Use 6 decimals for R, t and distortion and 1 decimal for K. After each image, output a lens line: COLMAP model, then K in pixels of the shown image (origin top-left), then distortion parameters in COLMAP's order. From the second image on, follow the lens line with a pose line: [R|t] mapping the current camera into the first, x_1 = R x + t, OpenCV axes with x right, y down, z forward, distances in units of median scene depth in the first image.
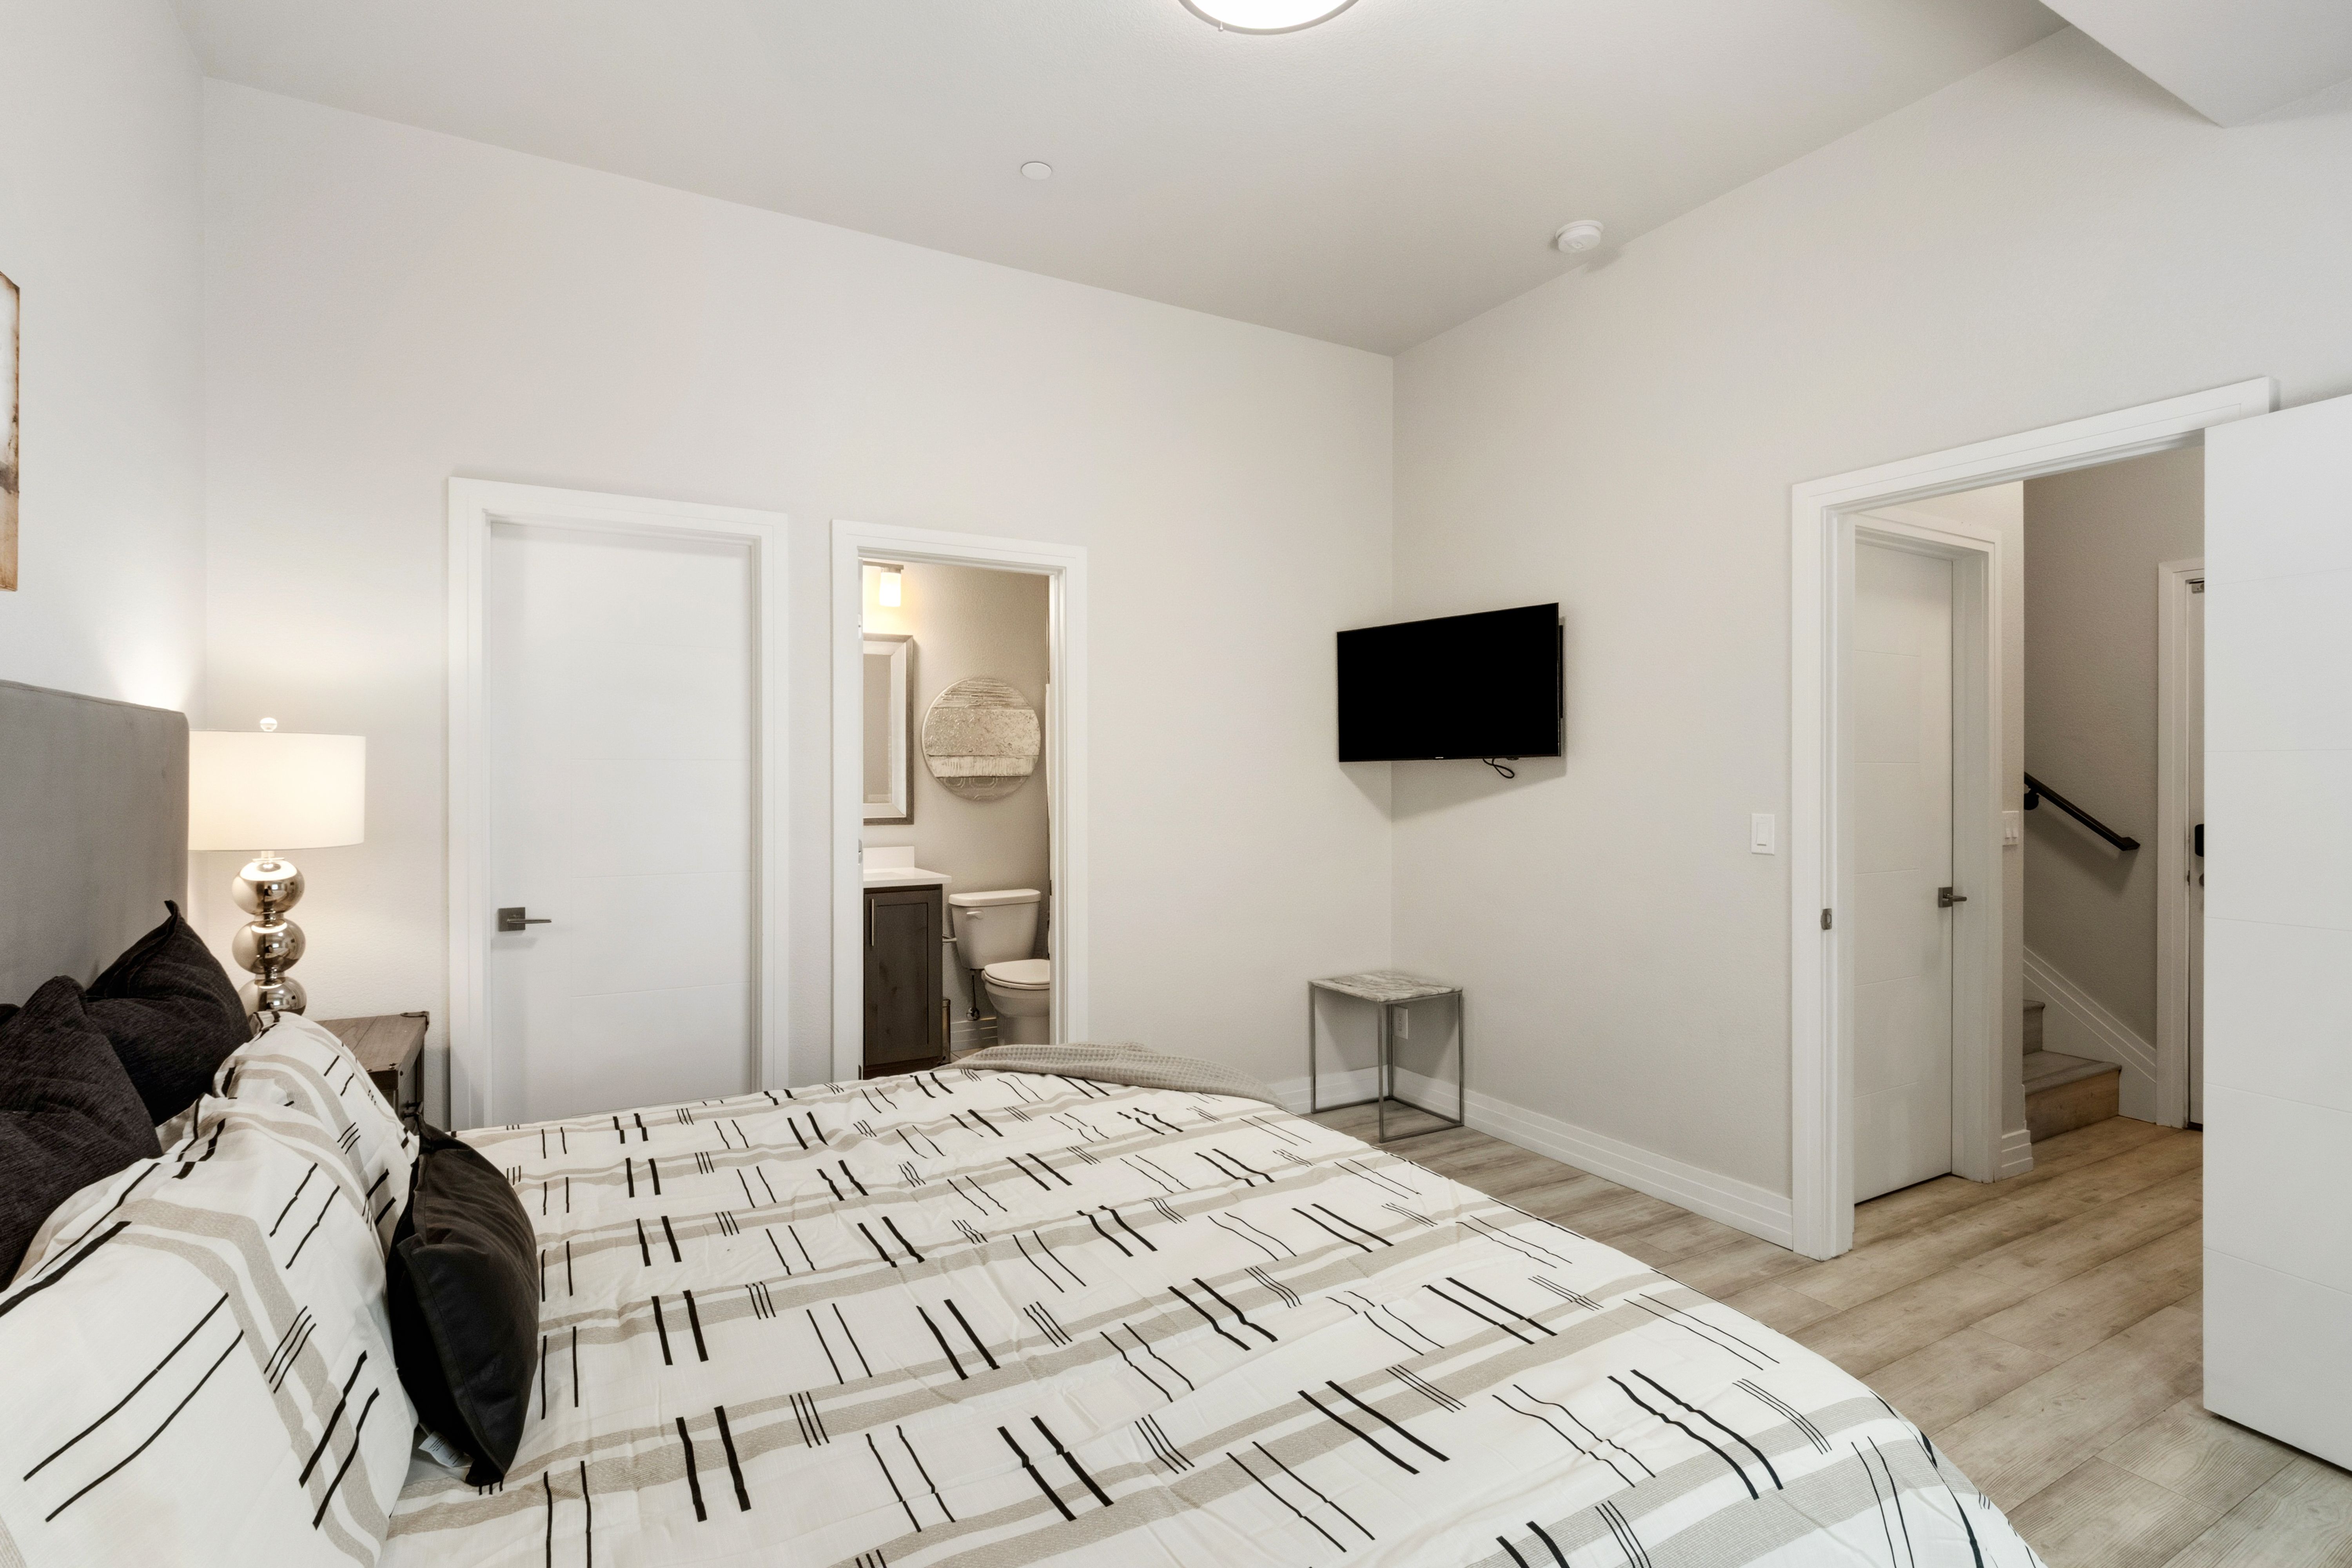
lens RADIAL K [[1102.9, 0, 1175.2], [0, 1102.9, 770.5], [0, 0, 1]] dist [0.000719, -0.004879]
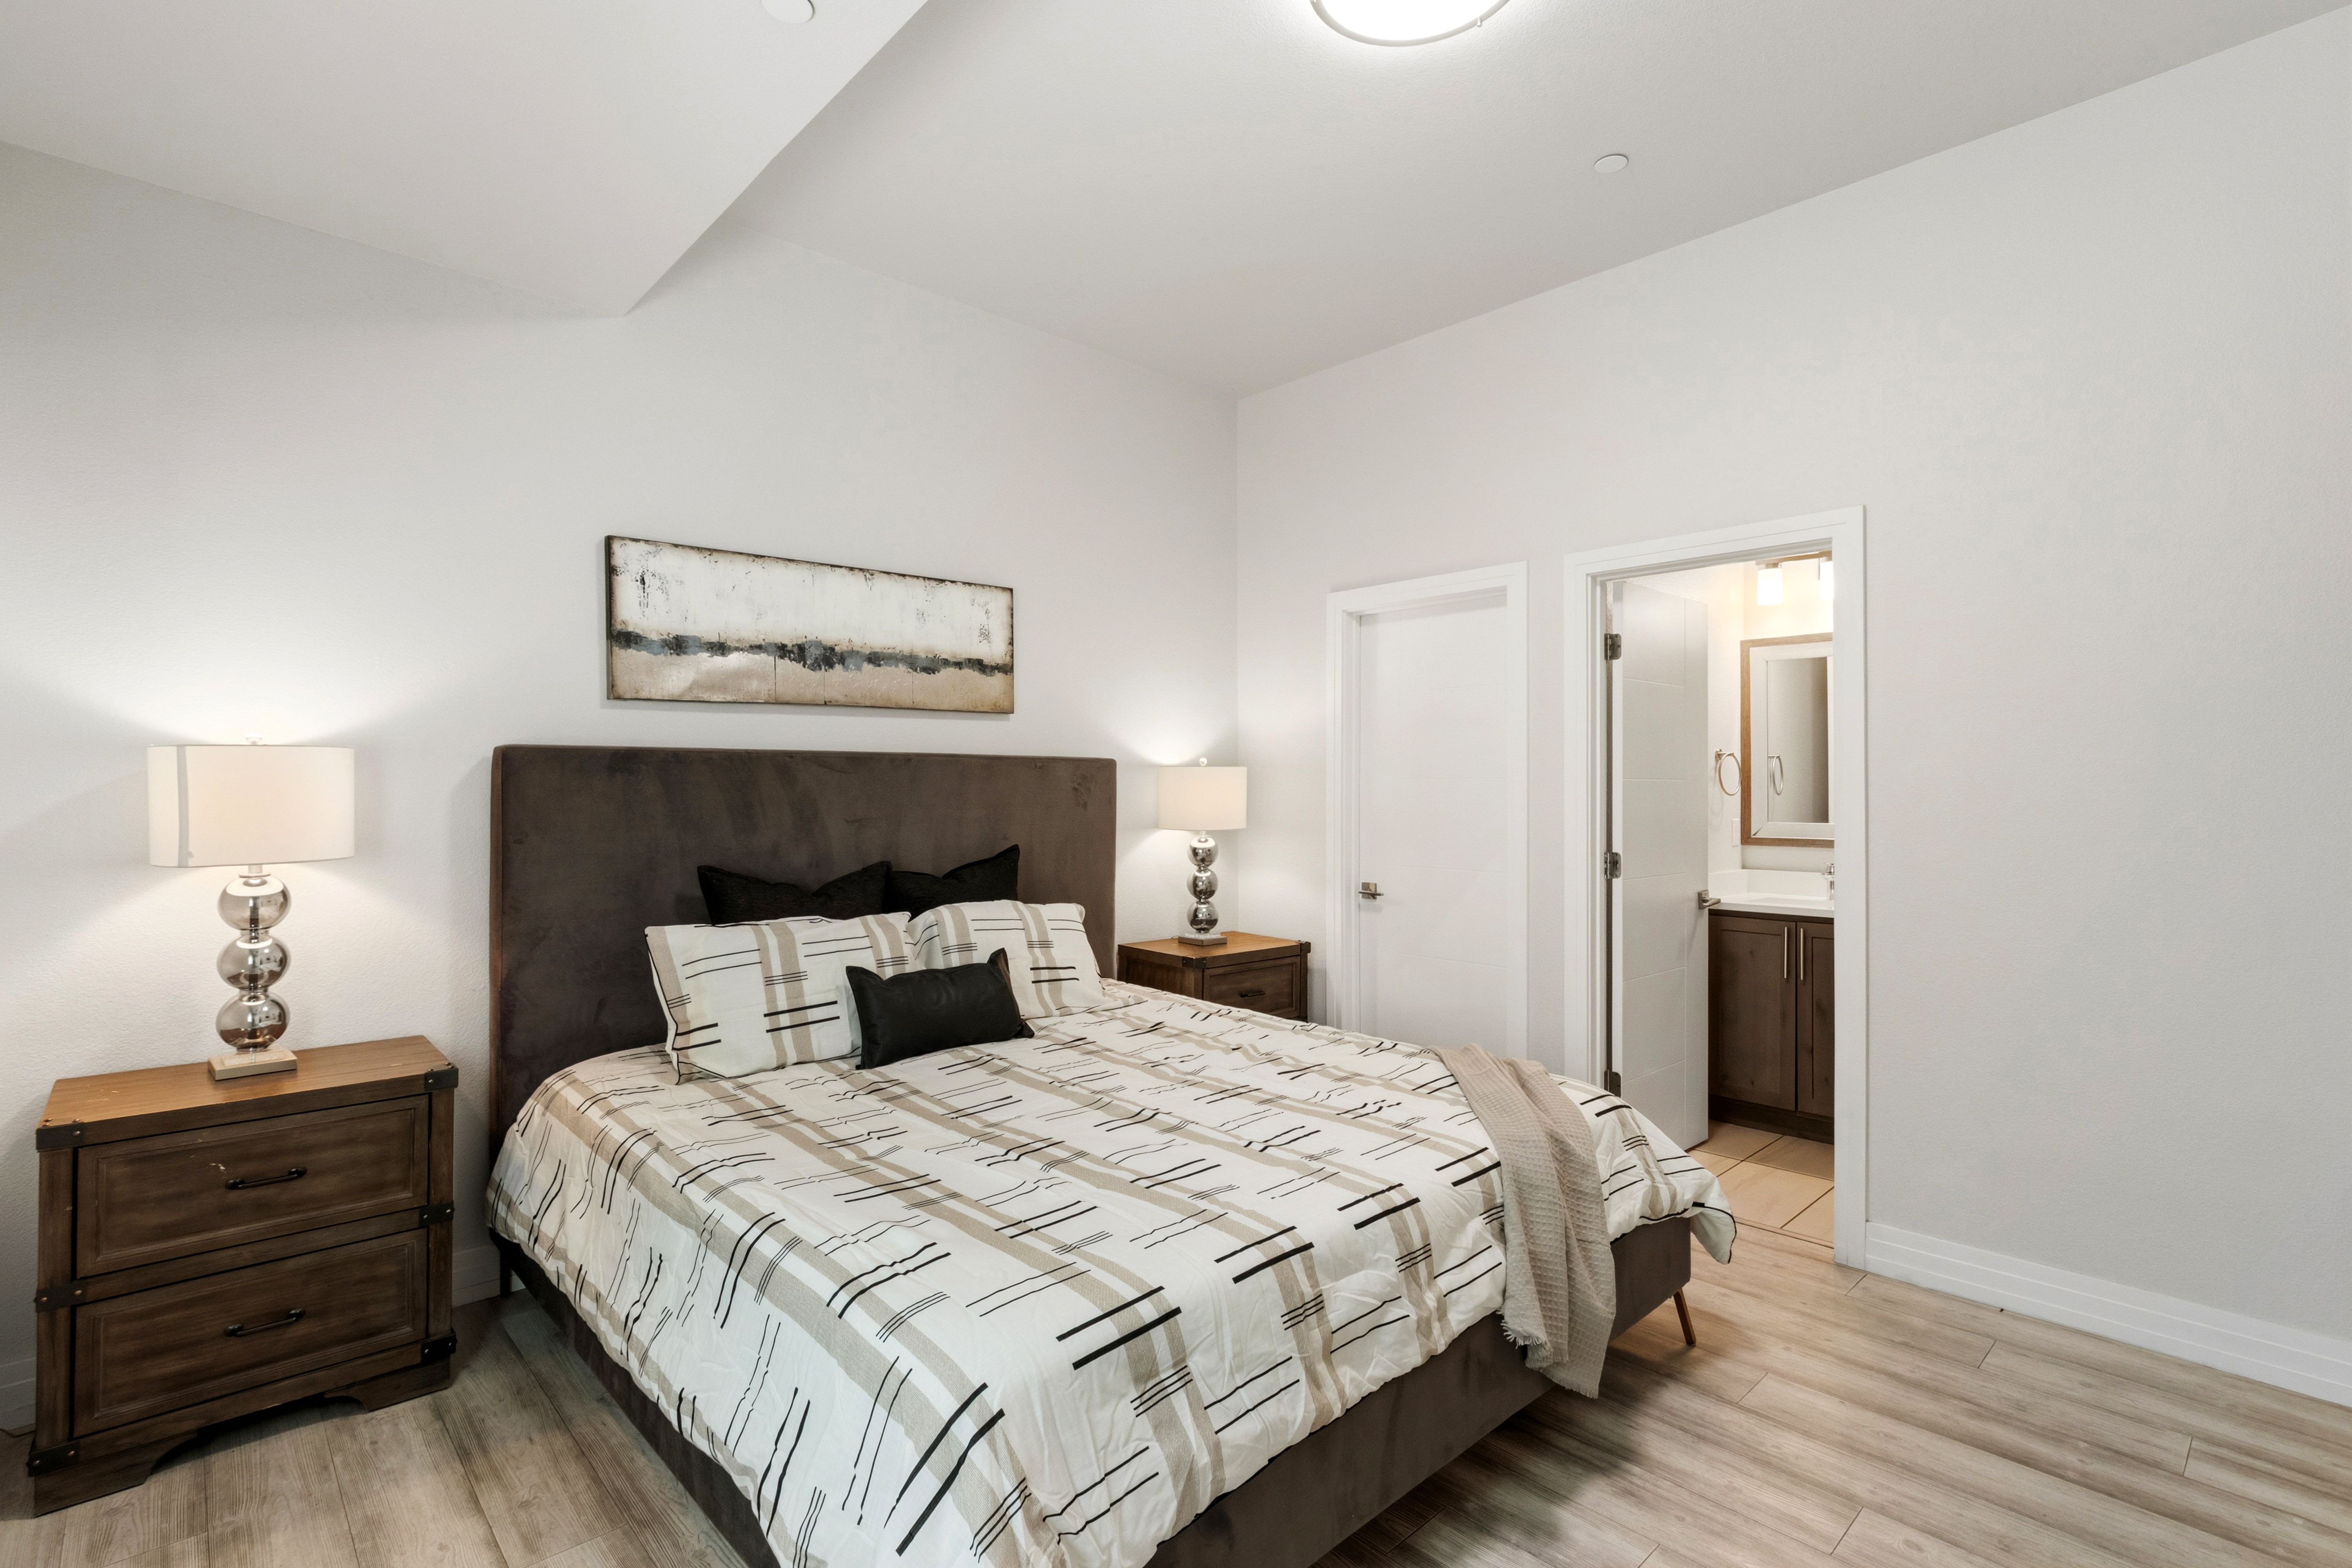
lens RADIAL K [[1102.9, 0, 1150.3], [0, 1102.9, 789.6], [0, 0, 1]] dist [0.000719, -0.004879]
pose [[0.224661, 0.005247, -0.974423, 0.950279], [0.002899, 0.999977, 0.006053, -0.007745], [0.974433, -0.004185, 0.224641, 0.513751]]
